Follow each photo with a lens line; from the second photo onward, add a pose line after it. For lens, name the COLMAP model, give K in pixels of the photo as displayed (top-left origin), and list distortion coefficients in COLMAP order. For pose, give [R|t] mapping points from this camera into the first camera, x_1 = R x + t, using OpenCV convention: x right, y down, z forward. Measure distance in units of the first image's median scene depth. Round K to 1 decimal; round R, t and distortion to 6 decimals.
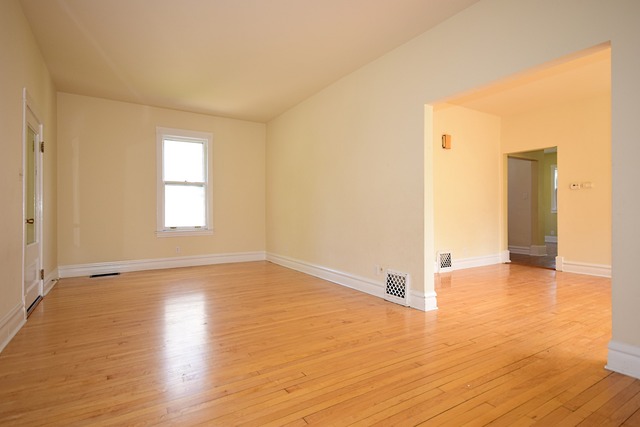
lens RADIAL K [[332.8, 0, 317.4], [0, 332.8, 210.4], [0, 0, 1]] dist [0.001037, 0.000214]
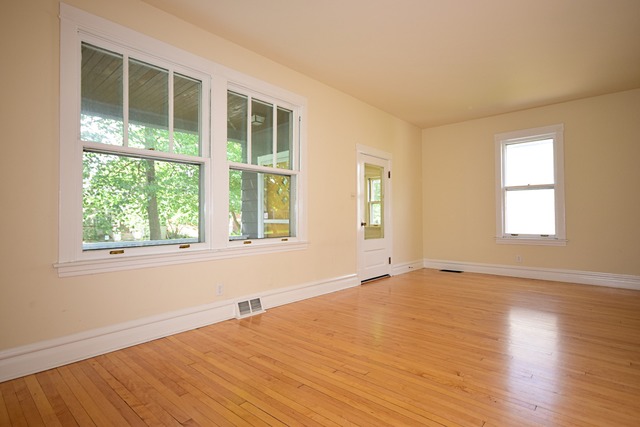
lens RADIAL K [[326.8, 0, 318.4], [0, 326.8, 215.7], [0, 0, 1]] dist [0.018954, 0.000311]
pose [[0.288724, 0.001848, -0.957410, 0.321150], [0.000598, 0.999998, 0.002111, -0.005155], [0.957412, -0.001182, 0.288723, 0.192095]]
